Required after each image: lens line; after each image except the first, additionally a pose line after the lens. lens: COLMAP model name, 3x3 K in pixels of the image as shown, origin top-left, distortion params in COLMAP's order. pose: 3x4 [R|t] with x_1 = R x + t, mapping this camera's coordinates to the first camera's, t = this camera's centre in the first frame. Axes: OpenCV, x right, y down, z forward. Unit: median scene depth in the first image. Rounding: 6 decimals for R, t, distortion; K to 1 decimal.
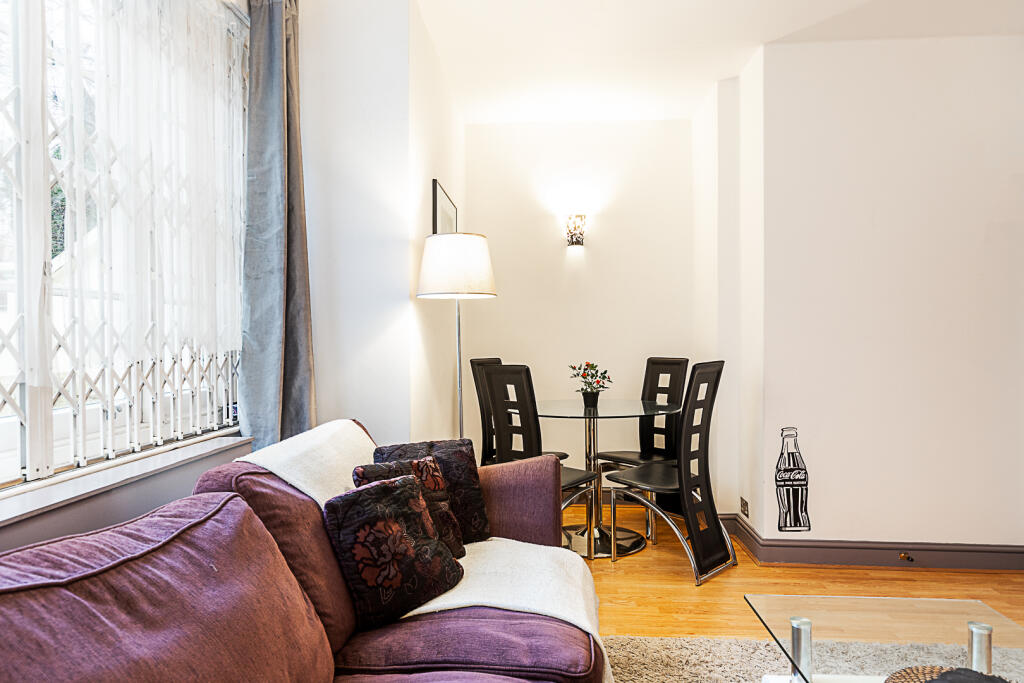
lens RADIAL K [[633.5, 0, 515.0], [0, 633.5, 338.6], [0, 0, 1]] dist [0.005400, 0.001717]
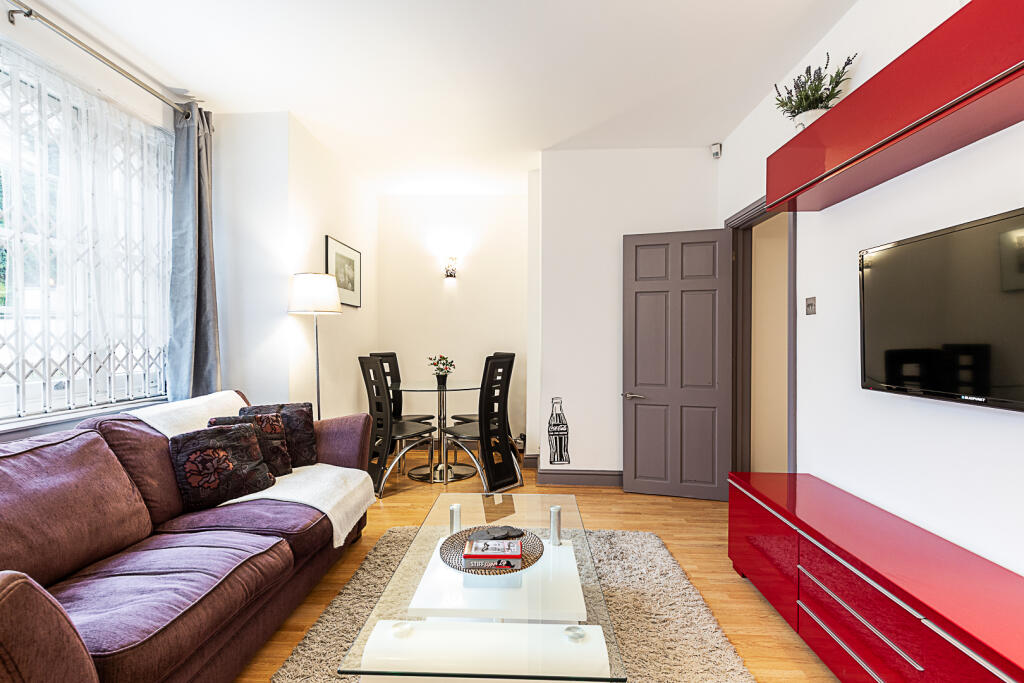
lens RADIAL K [[459.3, 0, 511.8], [0, 459.3, 341.1], [0, 0, 1]] dist [0.008415, -0.002731]
pose [[0.999763, 0.002887, 0.021561, 0.398945], [-0.002968, 0.999988, 0.003767, -0.002633], [-0.021550, -0.003830, 0.999760, -0.164863]]
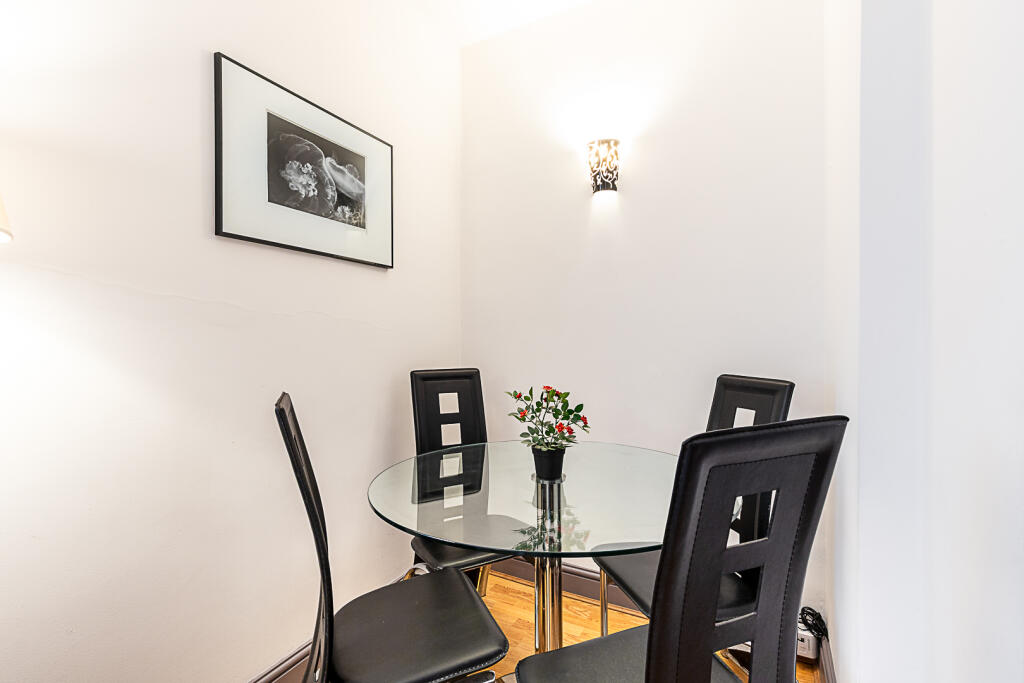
lens RADIAL K [[459.3, 0, 514.2], [0, 459.3, 337.4], [0, 0, 1]] dist [0.008415, -0.002731]
pose [[0.909495, -0.003787, -0.415697, 0.372701], [0.003736, 0.999993, -0.000935, -0.002605], [0.415698, -0.000702, 0.909502, 0.992981]]
